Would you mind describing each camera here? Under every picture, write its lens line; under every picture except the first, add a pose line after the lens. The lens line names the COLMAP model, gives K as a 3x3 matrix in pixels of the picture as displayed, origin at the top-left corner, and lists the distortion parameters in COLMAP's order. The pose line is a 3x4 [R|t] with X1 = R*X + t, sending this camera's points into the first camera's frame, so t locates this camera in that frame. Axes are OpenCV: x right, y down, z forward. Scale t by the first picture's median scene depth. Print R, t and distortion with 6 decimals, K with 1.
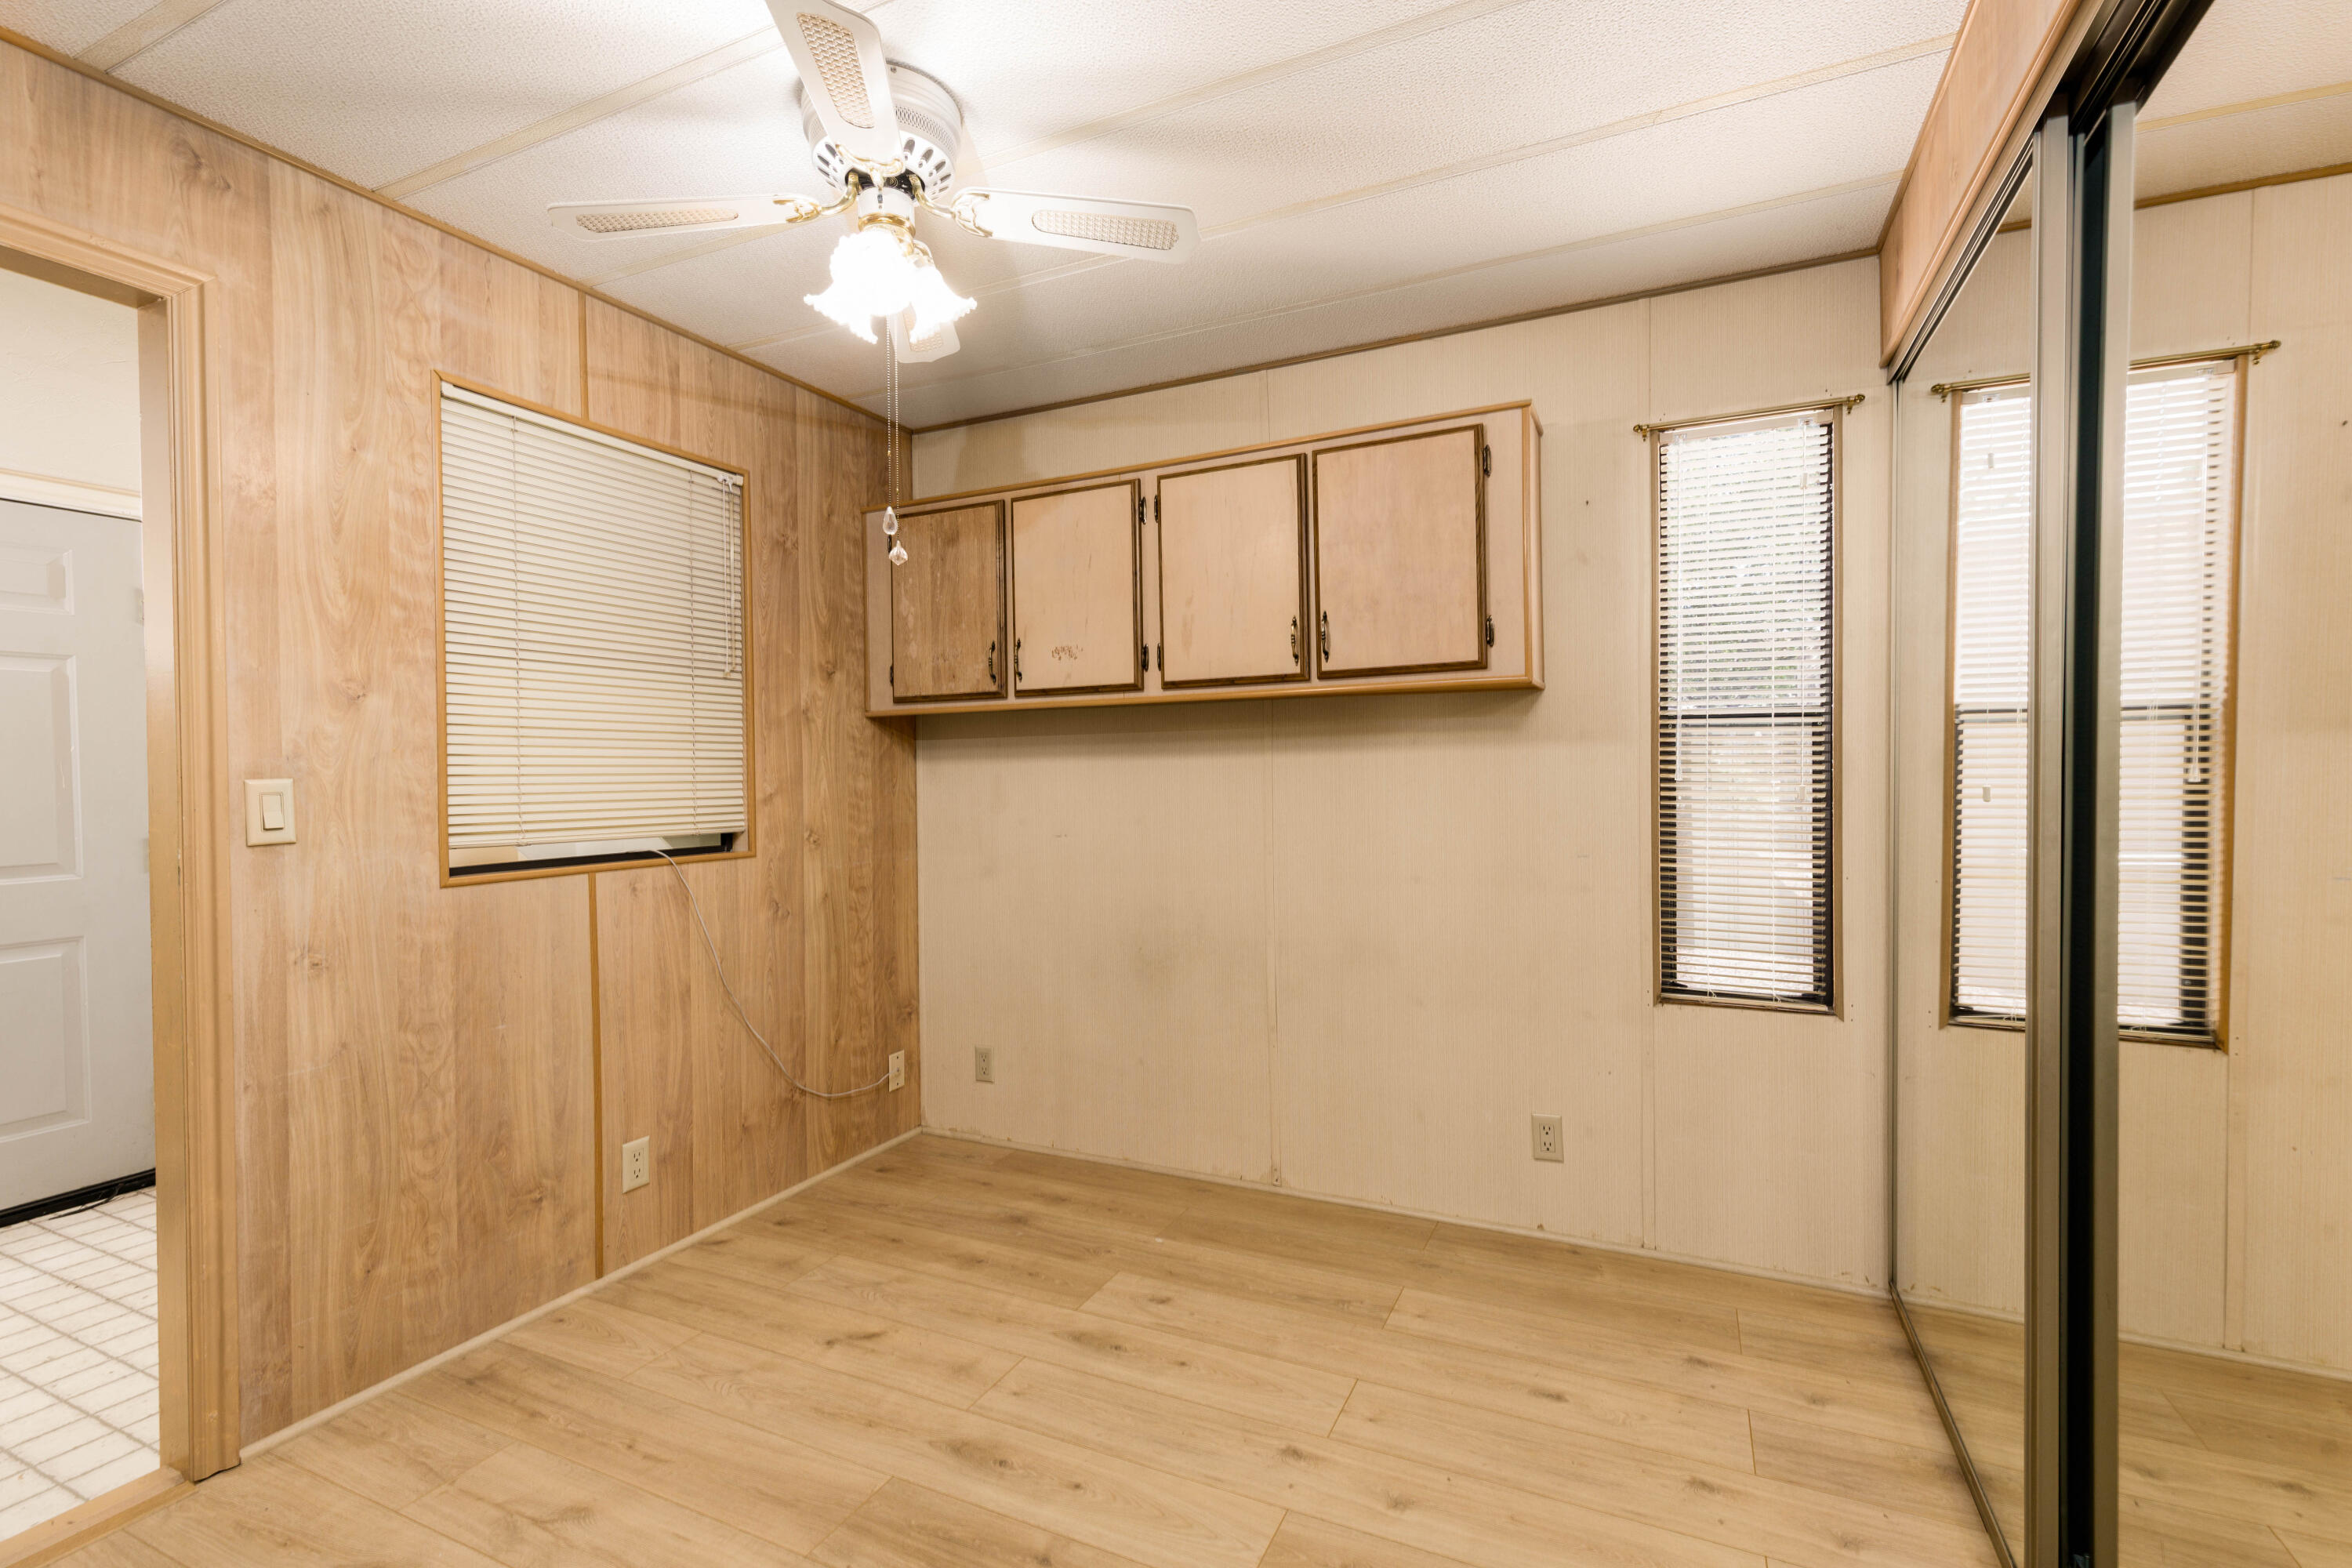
lens RADIAL K [[1045.6, 0, 1182.3], [0, 1045.6, 783.0], [0, 0, 1]] dist [0.004479, -0.002175]
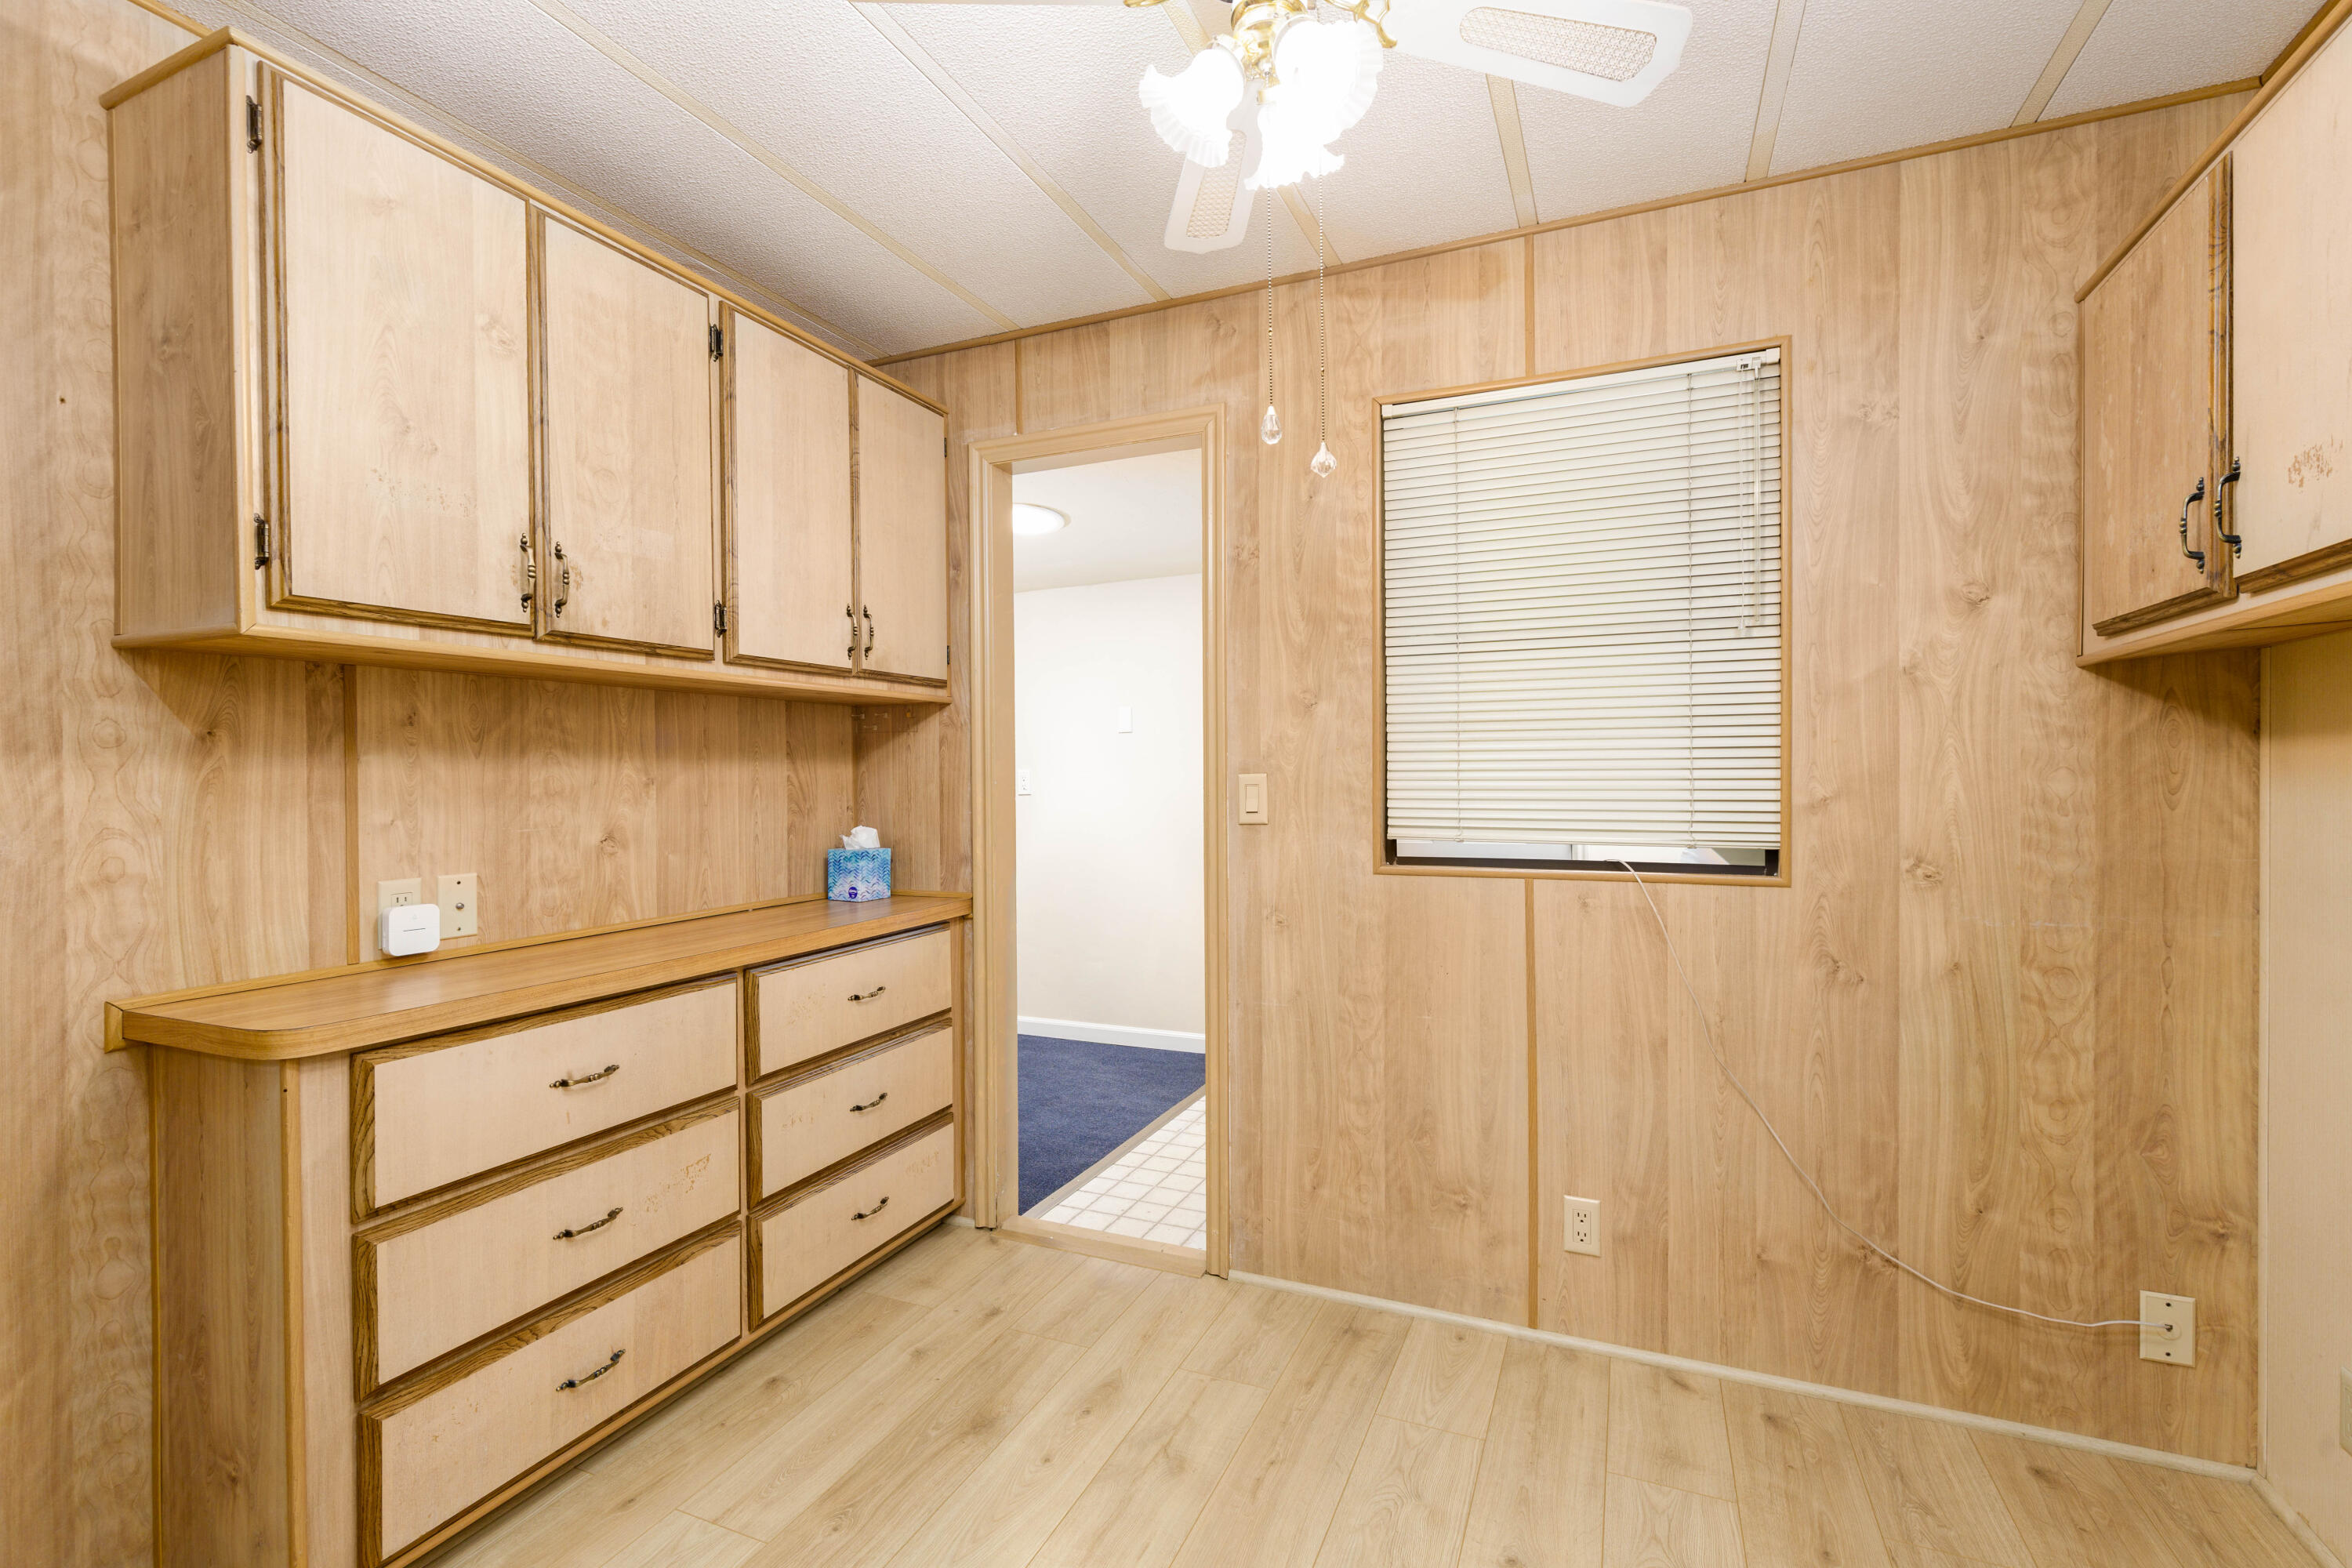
lens RADIAL K [[1045.6, 0, 1180.2], [0, 1045.6, 784.7], [0, 0, 1]] dist [0.004479, -0.002175]
pose [[0.030954, 0.020149, -0.999318, 0.326472], [-0.003671, 0.999792, 0.020045, -0.012014], [0.999514, 0.003048, 0.031022, 0.667961]]
